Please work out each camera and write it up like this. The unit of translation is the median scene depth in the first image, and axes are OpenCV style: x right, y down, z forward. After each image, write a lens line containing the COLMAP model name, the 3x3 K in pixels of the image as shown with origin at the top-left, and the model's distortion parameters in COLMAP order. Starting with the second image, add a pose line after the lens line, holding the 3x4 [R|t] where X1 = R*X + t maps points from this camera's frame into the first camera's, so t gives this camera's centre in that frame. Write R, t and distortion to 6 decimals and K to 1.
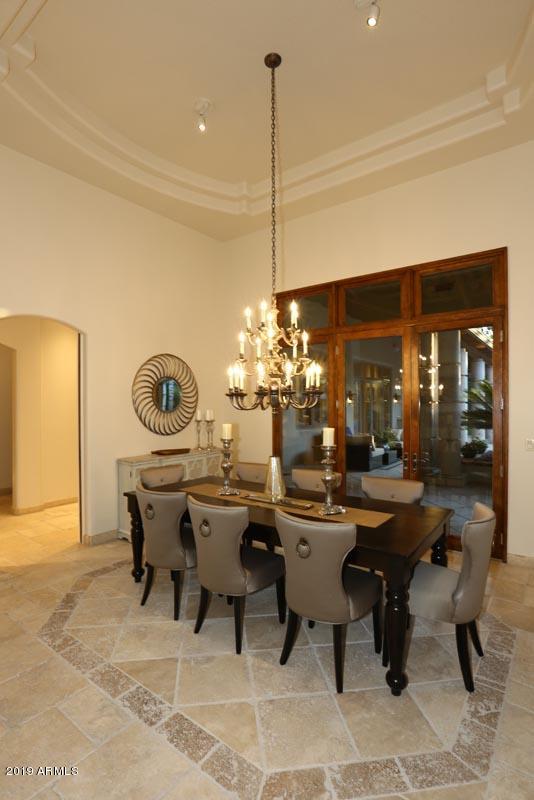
lens RADIAL K [[403.2, 0, 267.0], [0, 403.2, 400.0], [0, 0, 1]] dist [-0.046889, 0.021943]
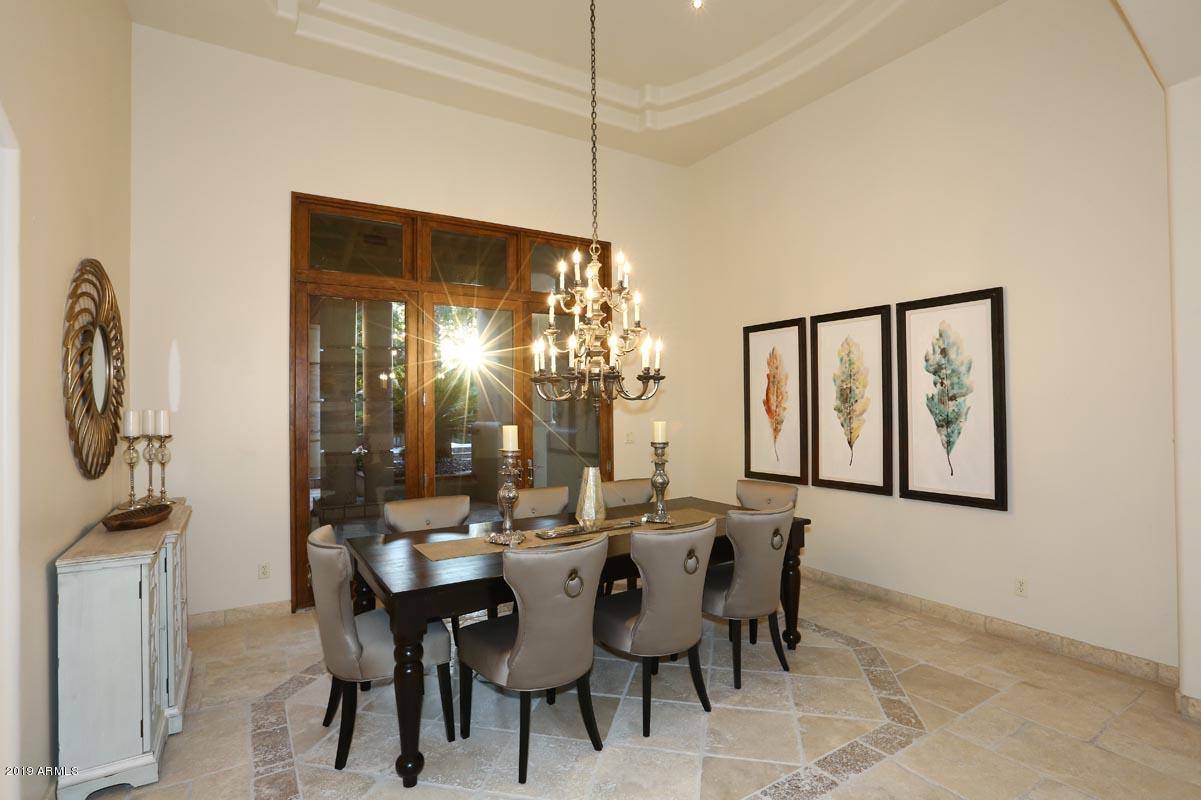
lens RADIAL K [[596.3, 0, 602.3], [0, 596.3, 390.7], [0, 0, 1]] dist [-0.016102, 0.001070]
pose [[0.347603, -0.013851, 0.937540, -1.094222], [-0.003213, 0.999867, 0.015963, -0.012594], [-0.937636, -0.008561, 0.347512, 0.700827]]
